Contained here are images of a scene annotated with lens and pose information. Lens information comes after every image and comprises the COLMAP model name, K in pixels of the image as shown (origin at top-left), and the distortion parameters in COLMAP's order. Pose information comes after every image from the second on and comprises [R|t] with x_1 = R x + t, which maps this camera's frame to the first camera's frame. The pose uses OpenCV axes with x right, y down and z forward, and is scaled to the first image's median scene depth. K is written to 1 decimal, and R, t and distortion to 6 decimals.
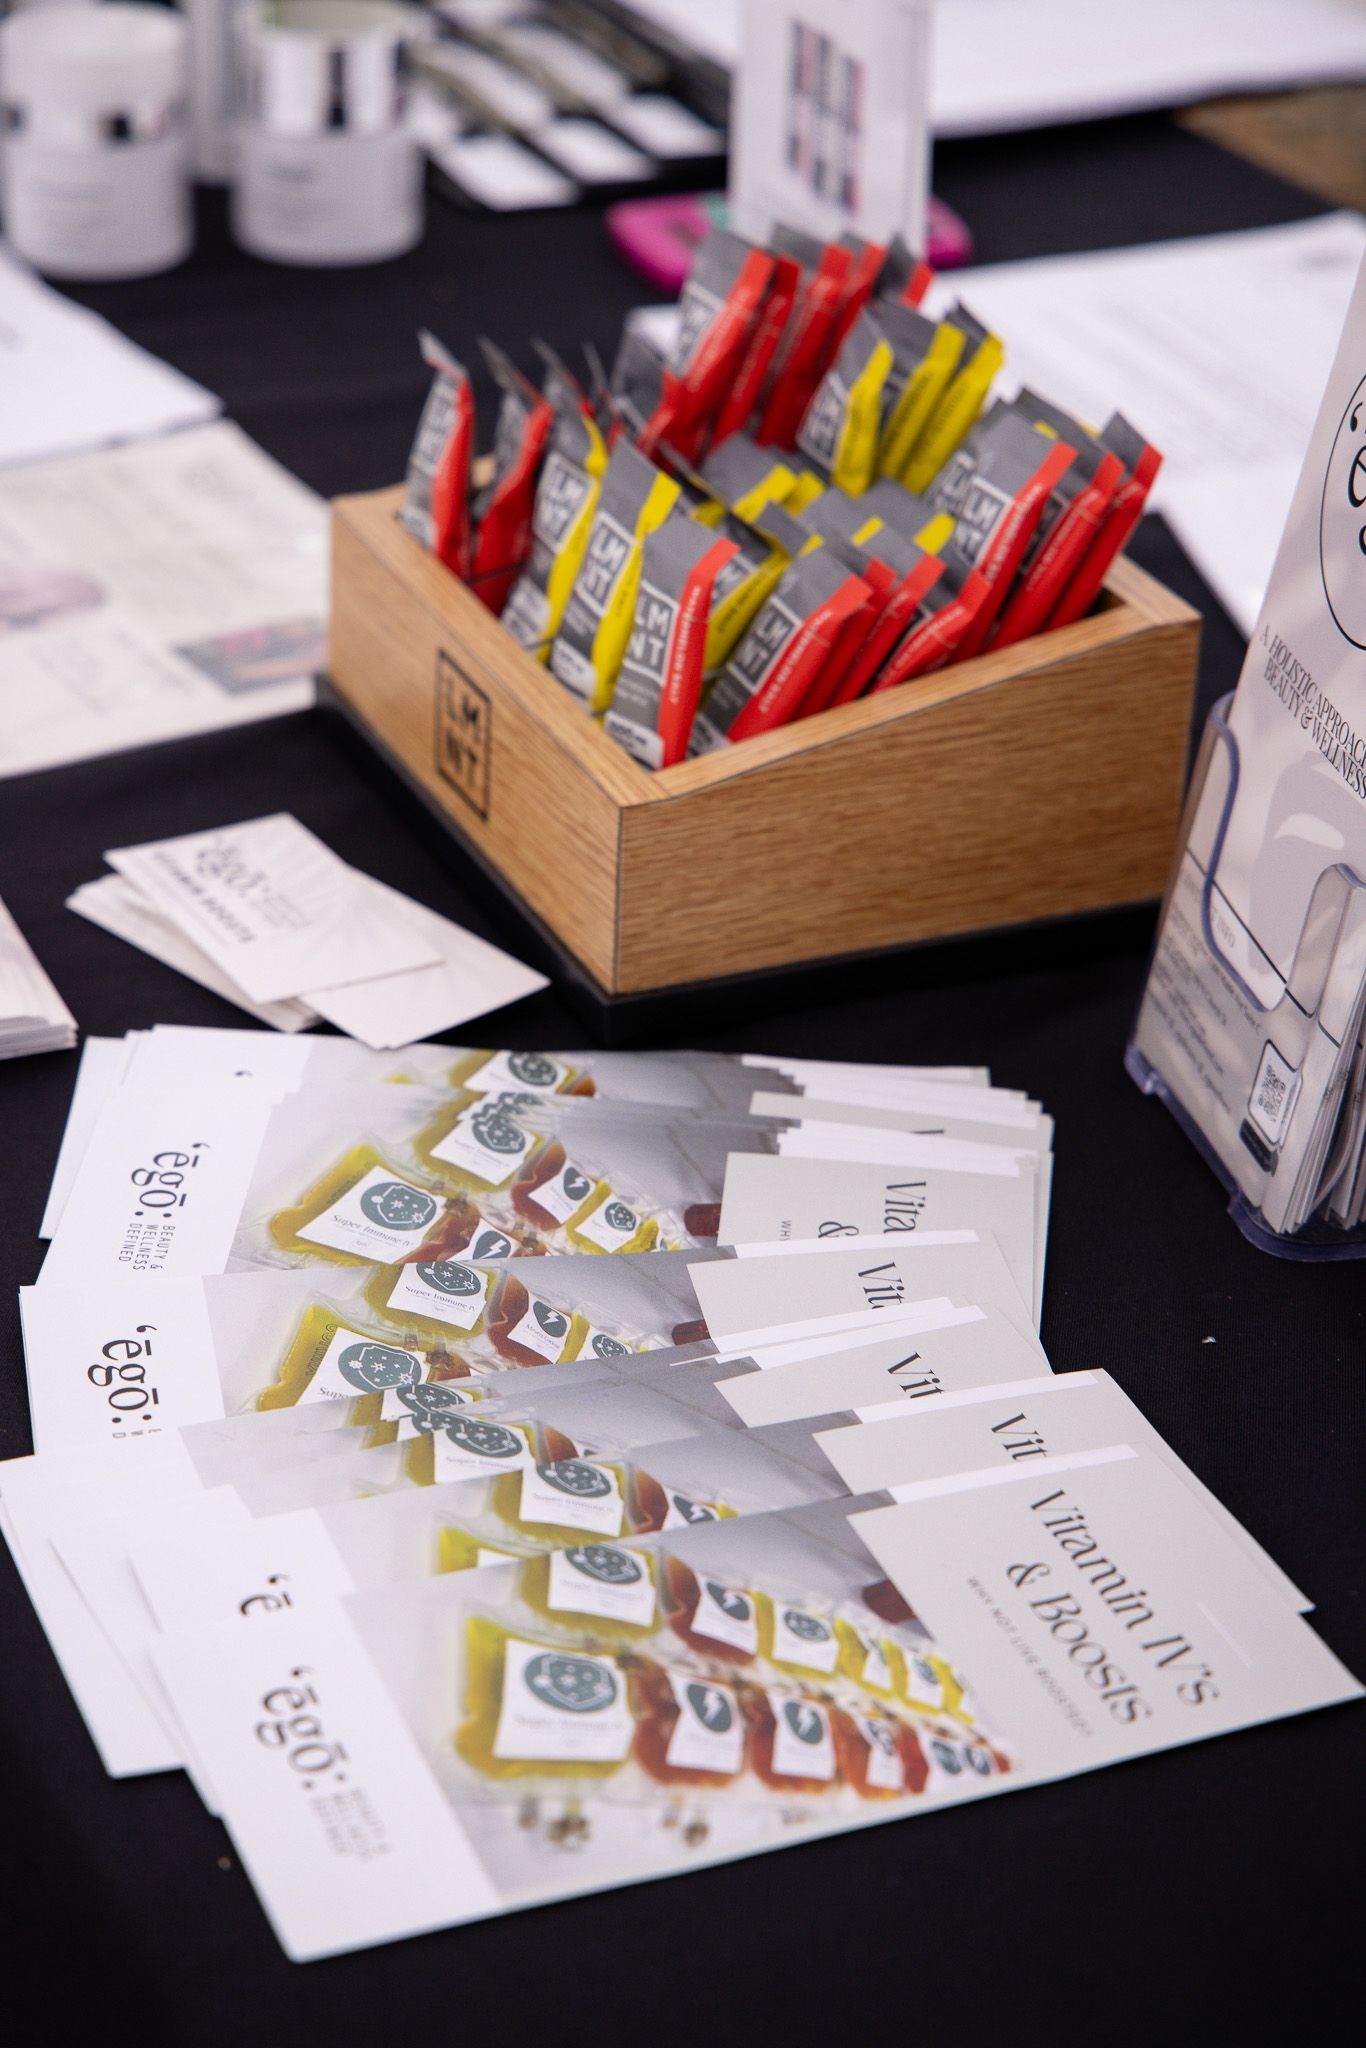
lens RADIAL K [[4536.2, 0, 683.9], [0, 4536.2, 1024.1], [0, 0, 1]] dist [0.055037, 0.000000]
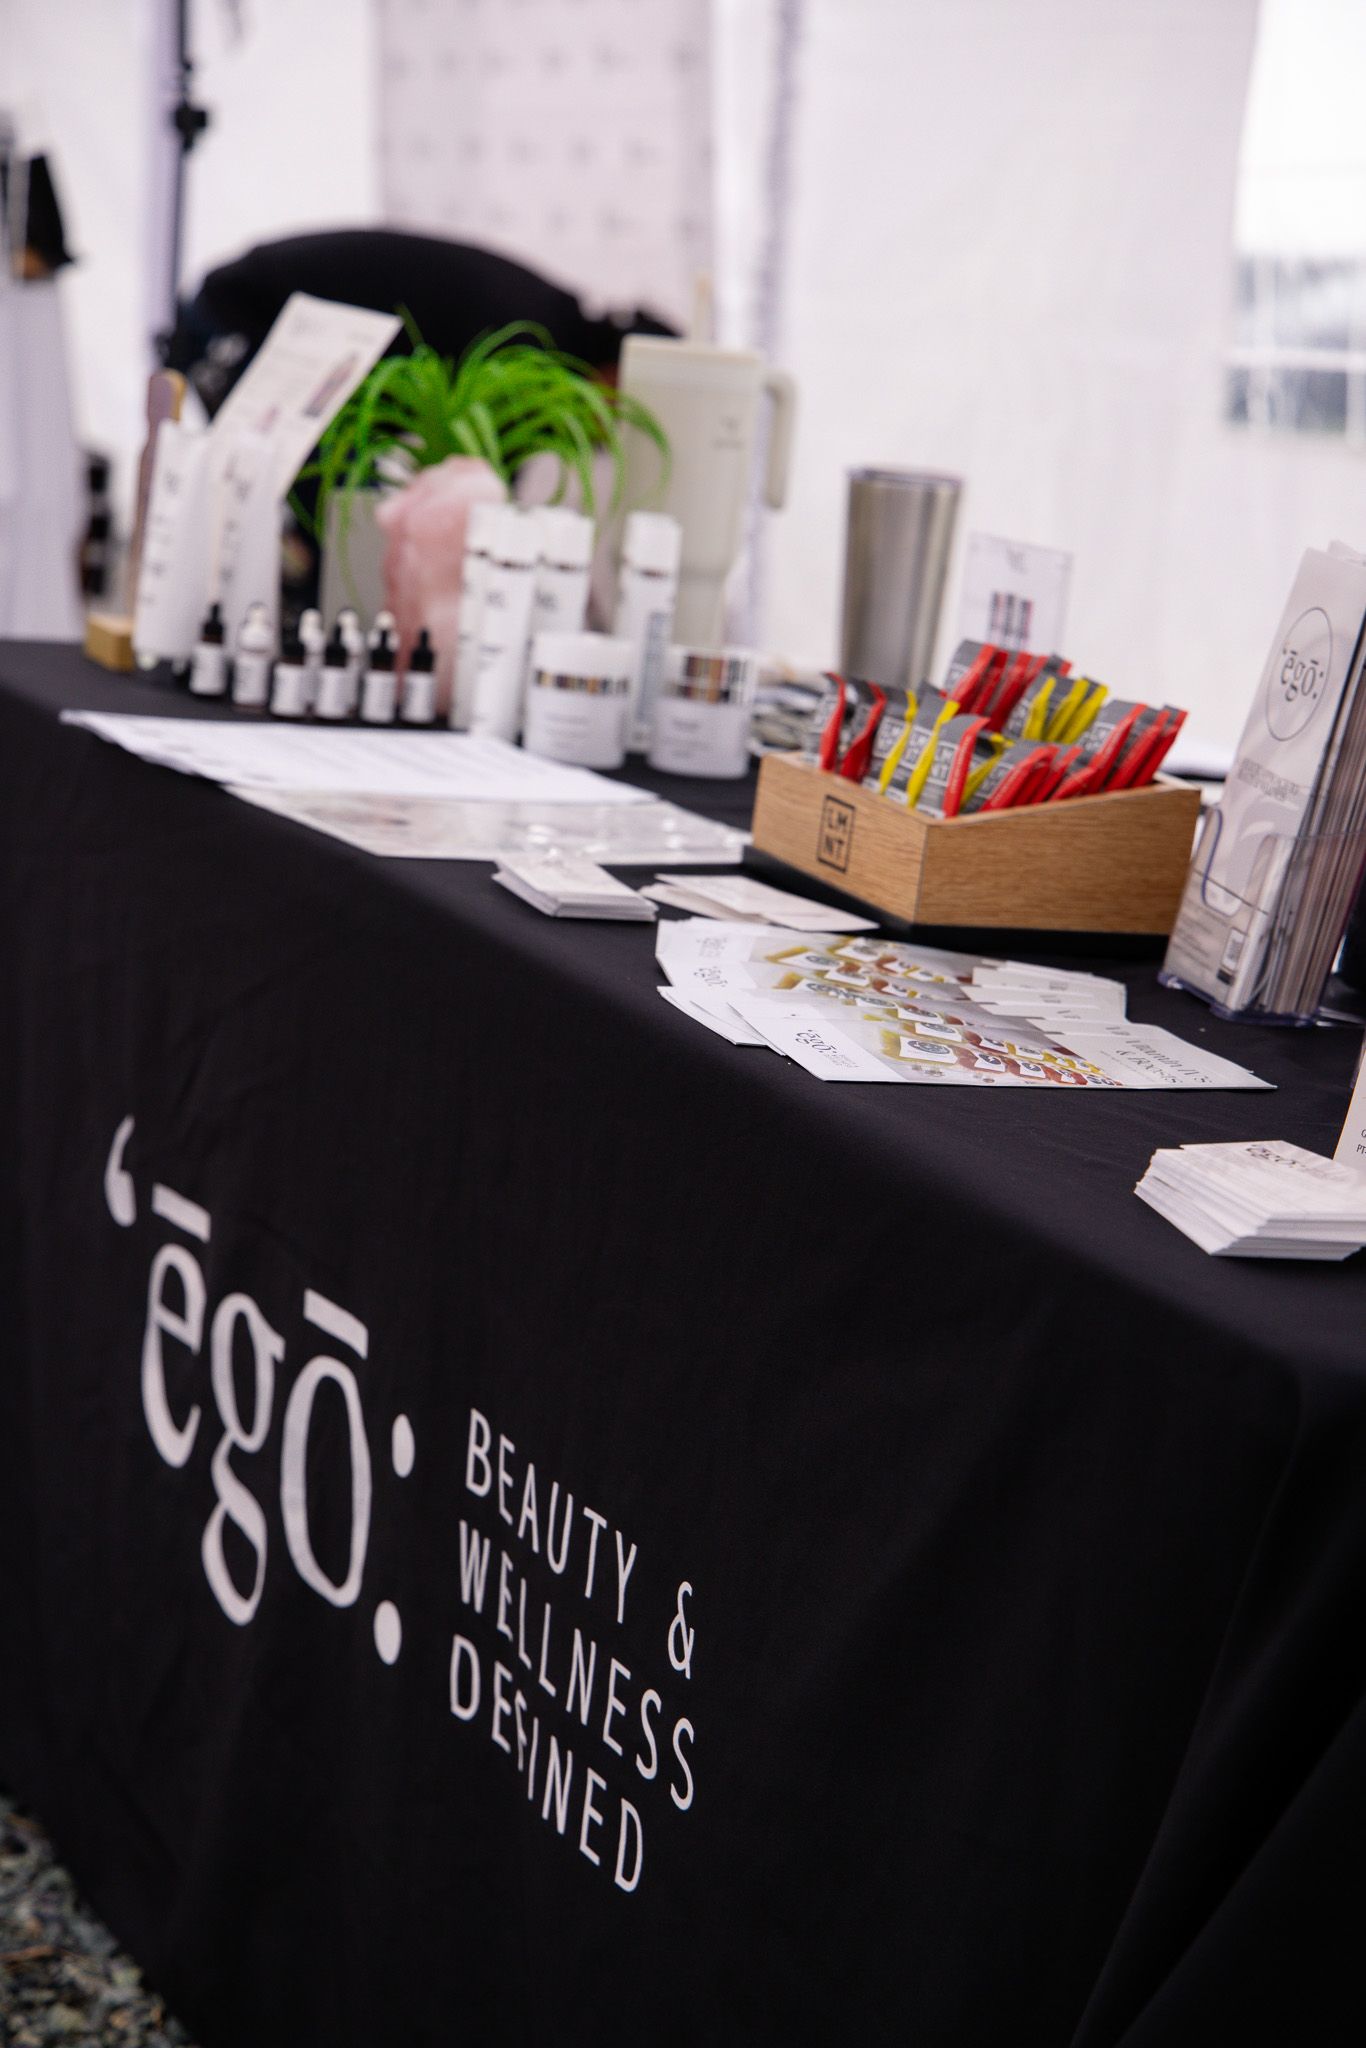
lens RADIAL K [[4162.5, 0, 678.8], [0, 4162.5, 1023.2], [0, 0, 1]] dist [0.059021, 0.000000]
pose [[0.996109, 0.087432, 0.011111, -0.137372], [-0.079849, 0.948626, -0.306158, 0.617257], [-0.037308, 0.304079, 0.951916, -0.778300]]
